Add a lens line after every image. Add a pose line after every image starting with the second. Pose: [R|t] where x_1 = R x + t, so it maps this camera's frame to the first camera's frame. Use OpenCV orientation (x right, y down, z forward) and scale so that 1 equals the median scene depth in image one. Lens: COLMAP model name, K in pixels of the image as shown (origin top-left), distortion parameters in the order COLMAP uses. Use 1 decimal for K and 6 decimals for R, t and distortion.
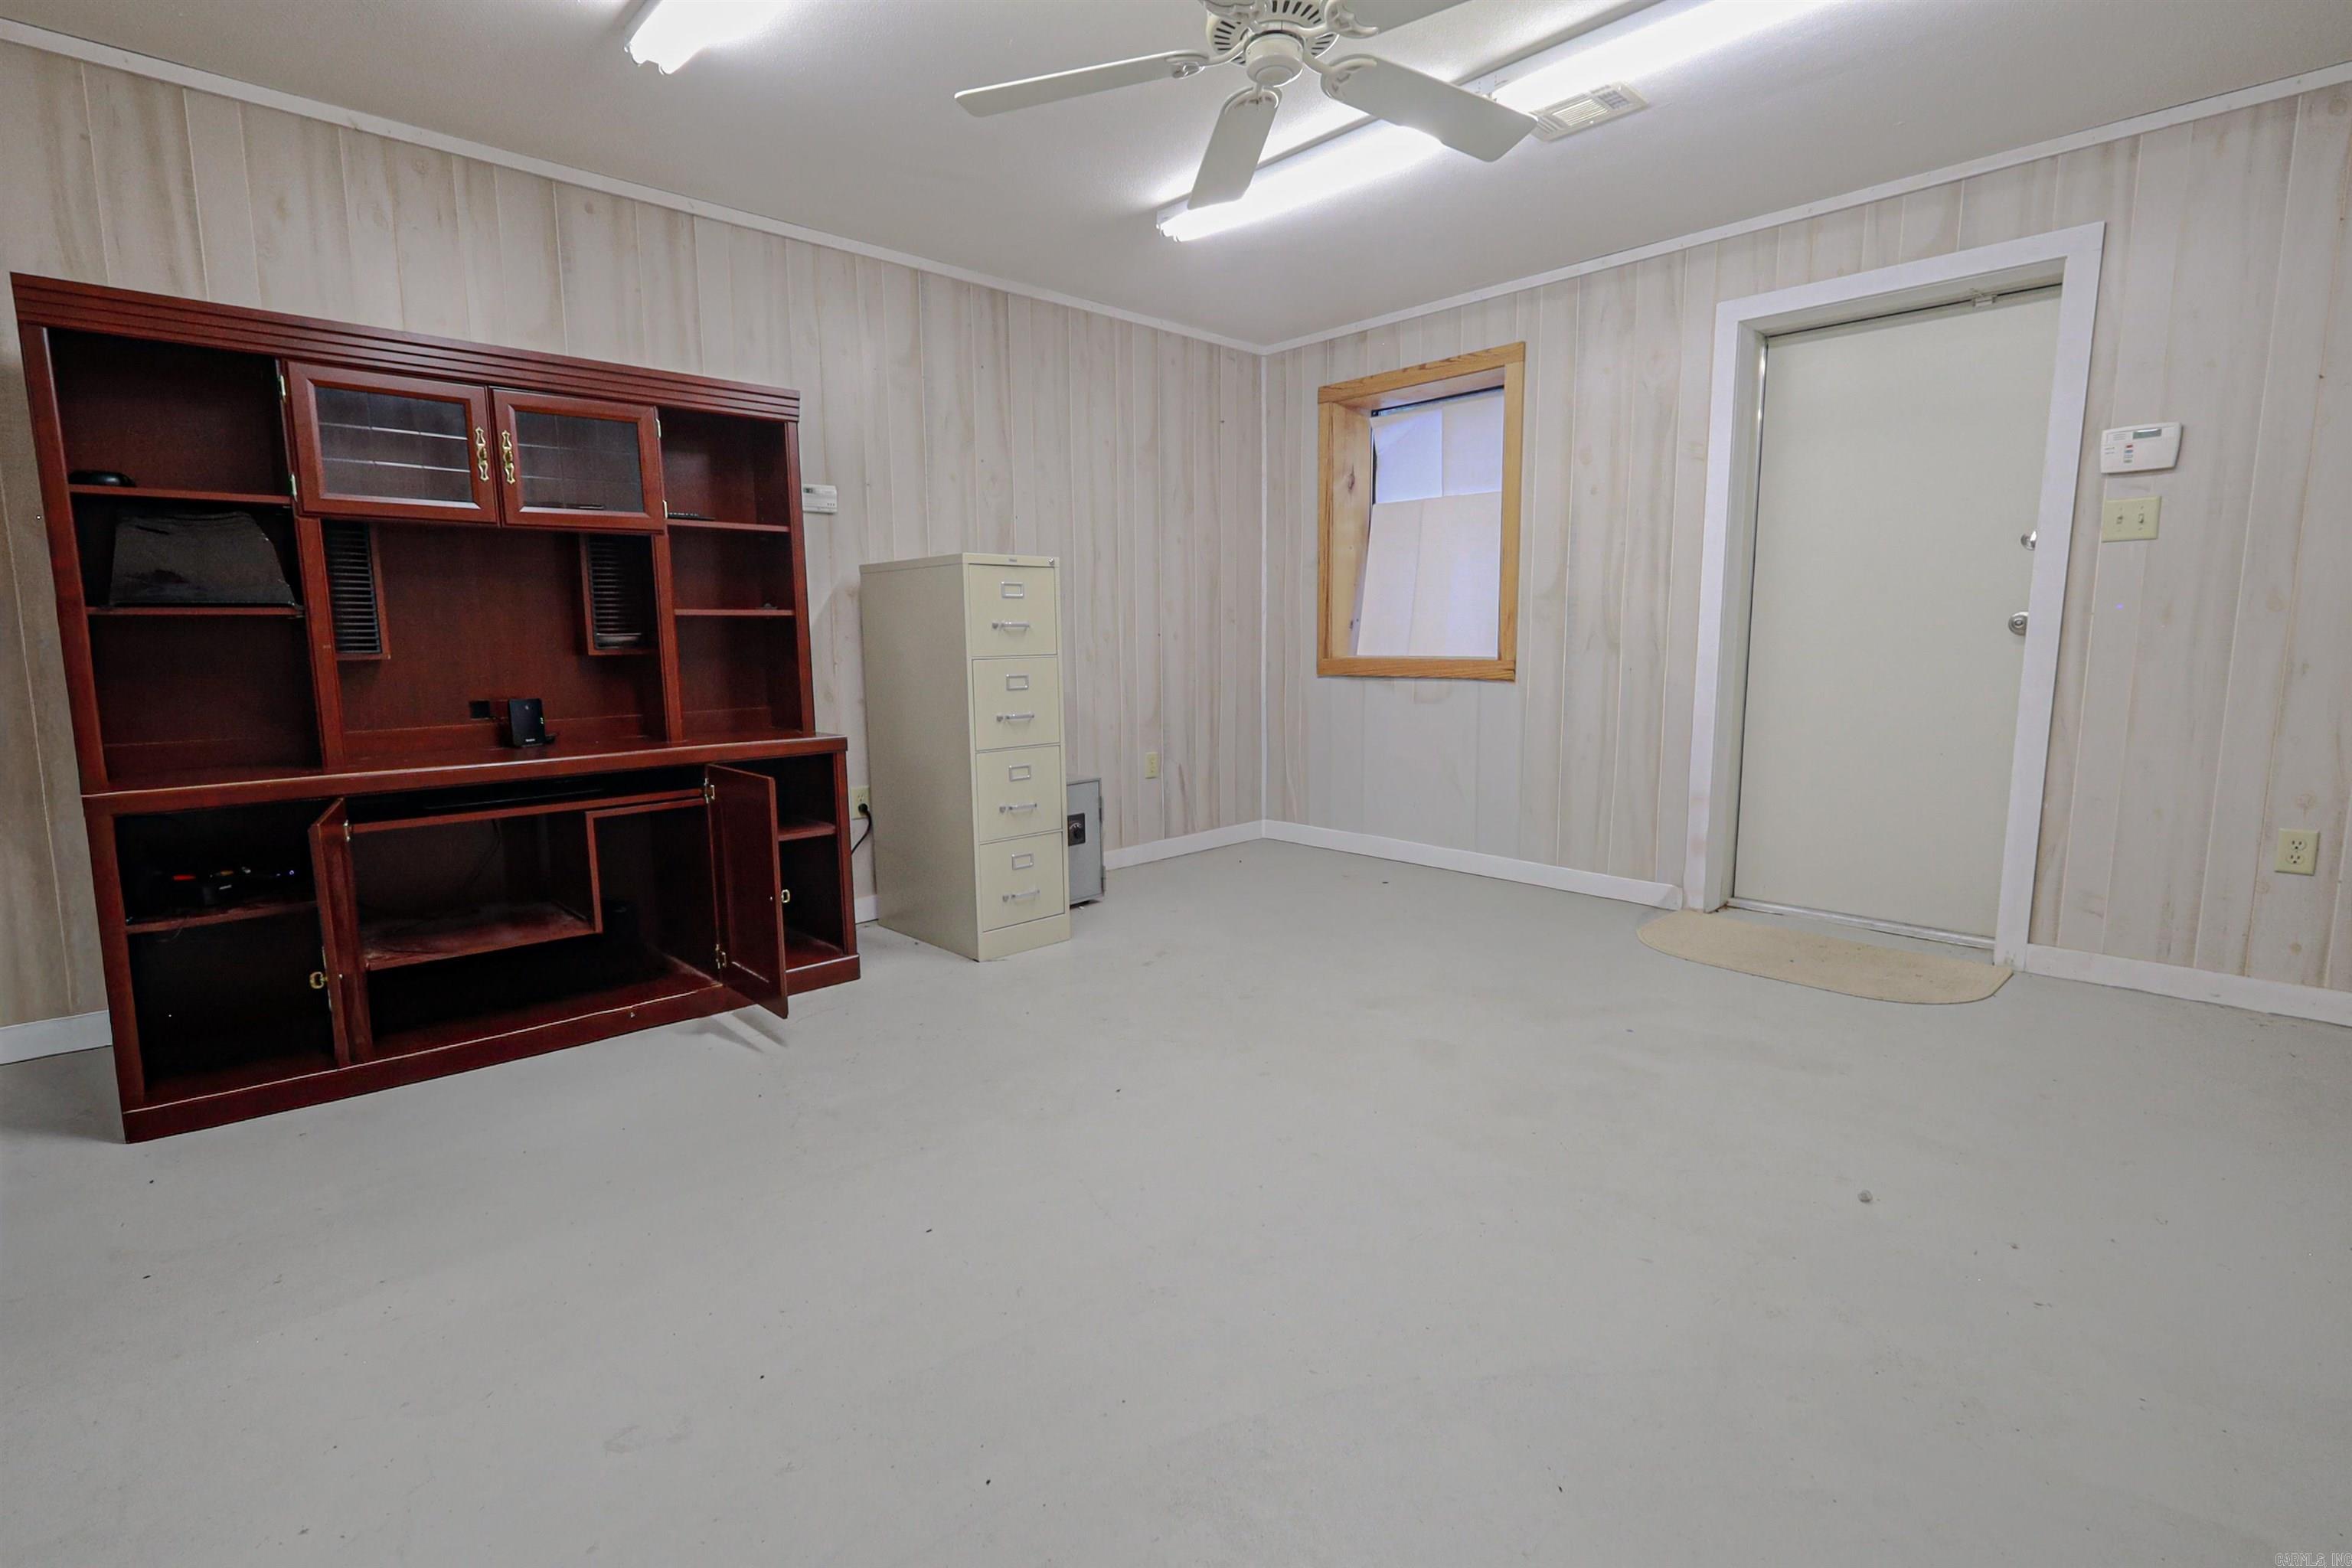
lens RADIAL K [[1081.4, 0, 1158.1], [0, 1081.4, 783.3], [0, 0, 1]] dist [-0.001926, 0.001133]
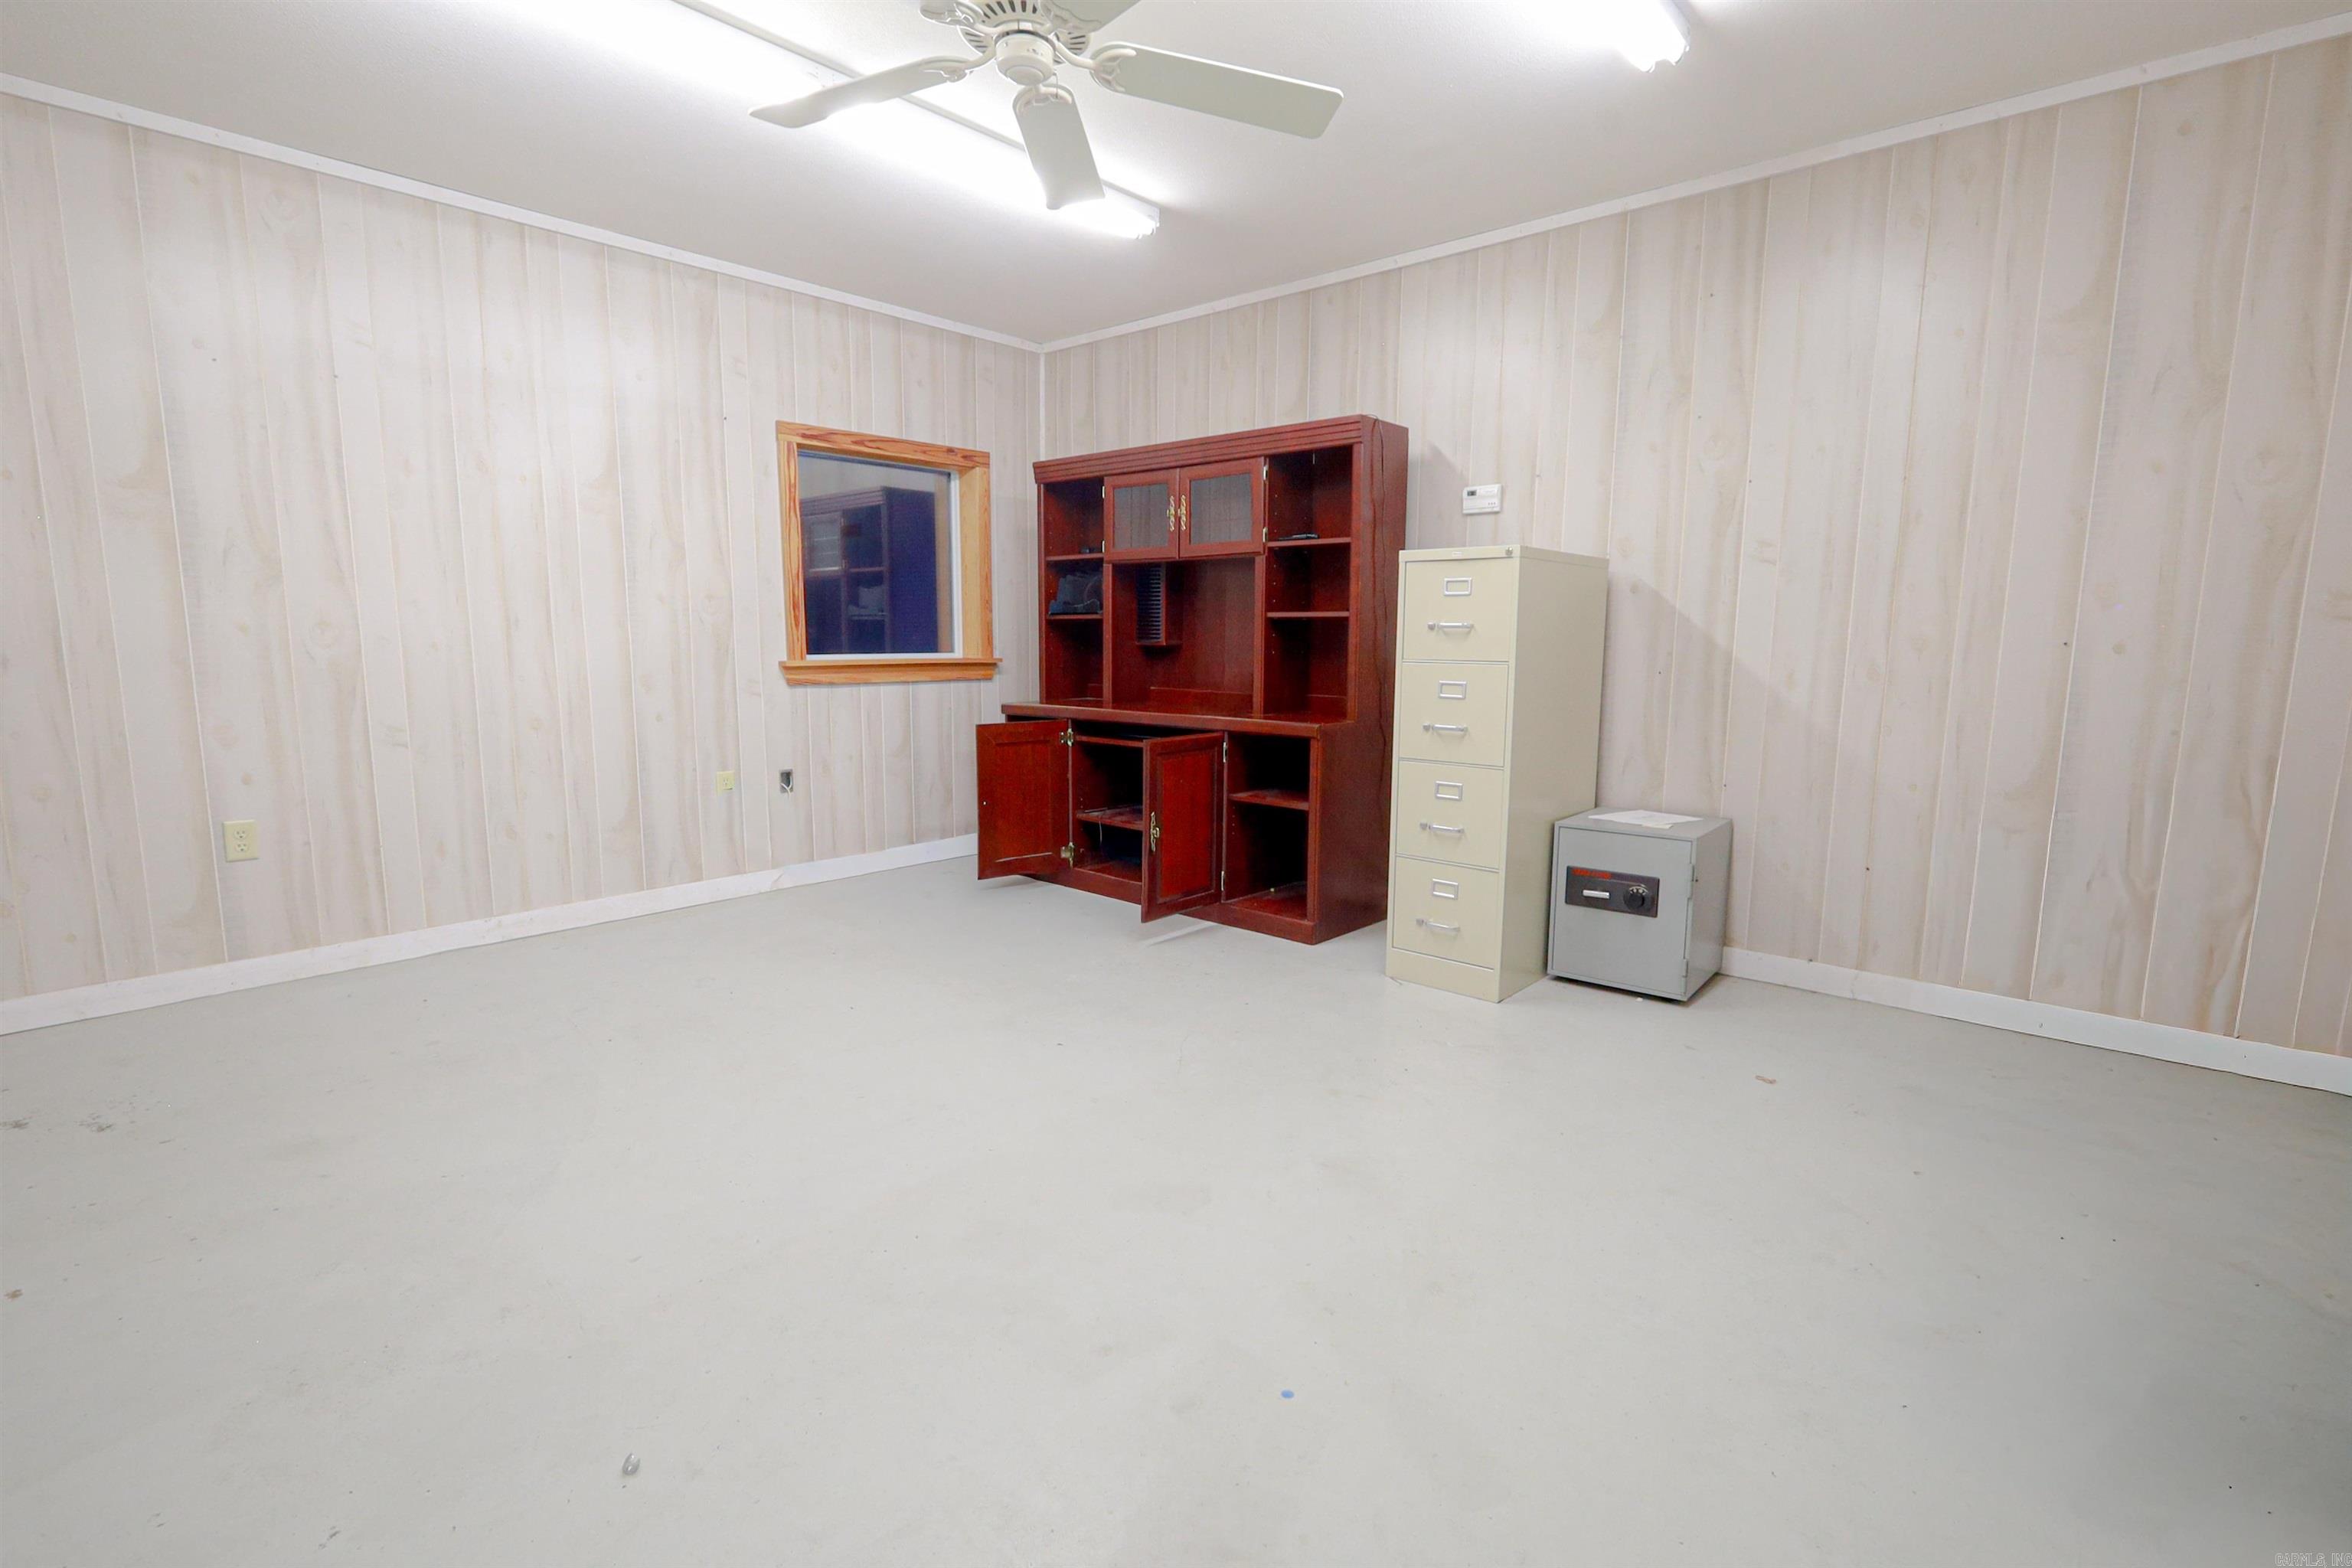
lens RADIAL K [[1081.4, 0, 1169.6], [0, 1081.4, 775.8], [0, 0, 1]] dist [-0.001926, 0.001133]
pose [[0.089307, 0.144233, -0.985505, 0.728161], [-0.142815, 0.981089, 0.130645, -0.106076], [0.985712, 0.129078, 0.108217, 0.672528]]
